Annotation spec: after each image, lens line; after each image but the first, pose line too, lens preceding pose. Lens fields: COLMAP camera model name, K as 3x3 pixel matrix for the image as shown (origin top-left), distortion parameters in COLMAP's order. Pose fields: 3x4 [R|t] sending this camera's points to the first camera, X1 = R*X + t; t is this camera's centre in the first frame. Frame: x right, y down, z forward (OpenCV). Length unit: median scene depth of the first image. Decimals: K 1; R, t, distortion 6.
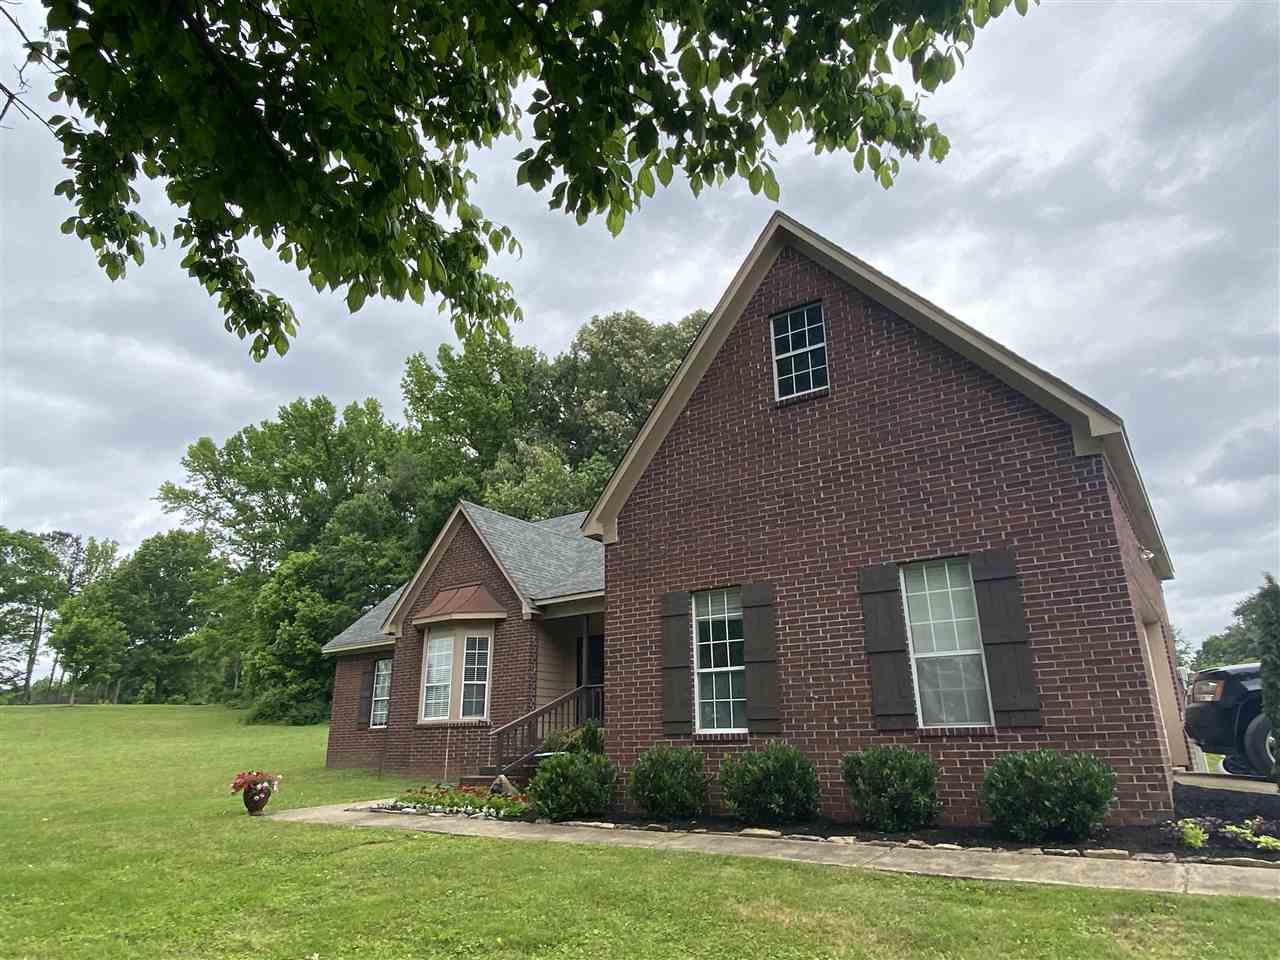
lens RADIAL K [[797.6, 0, 640.0], [0, 797.6, 480.0], [0, 0, 1]] dist [0.071511, 0.000436]
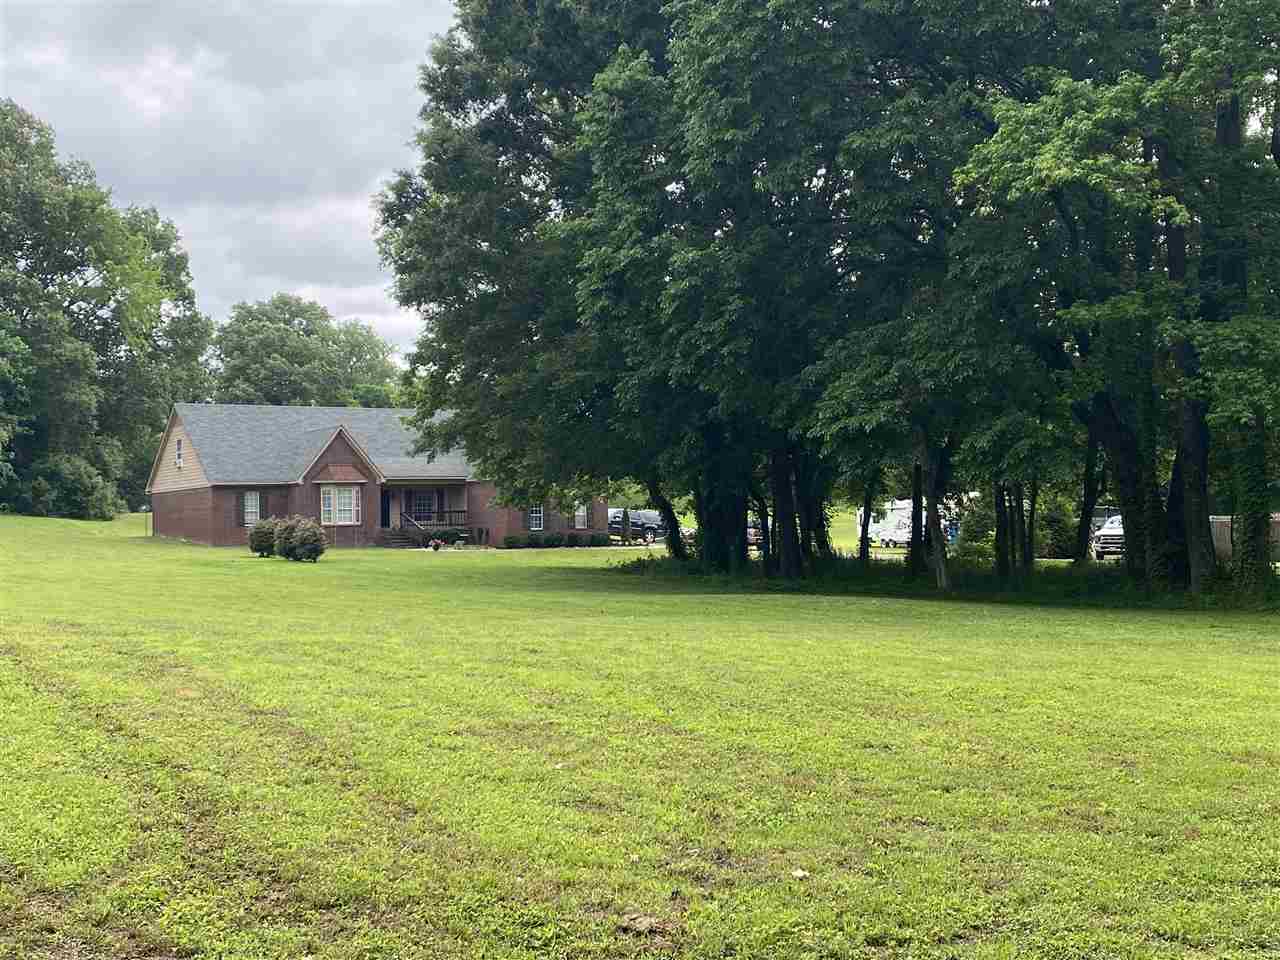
lens RADIAL K [[1602.6, 0, 640.0], [0, 1602.6, 480.0], [0, 0, 1]] dist [0.174084, -0.706427]
pose [[0.357016, 0.015143, 0.933975, -4.165632], [-0.285634, 0.953745, 0.093721, -0.487258], [-0.889355, -0.300235, 0.344828, -1.286169]]
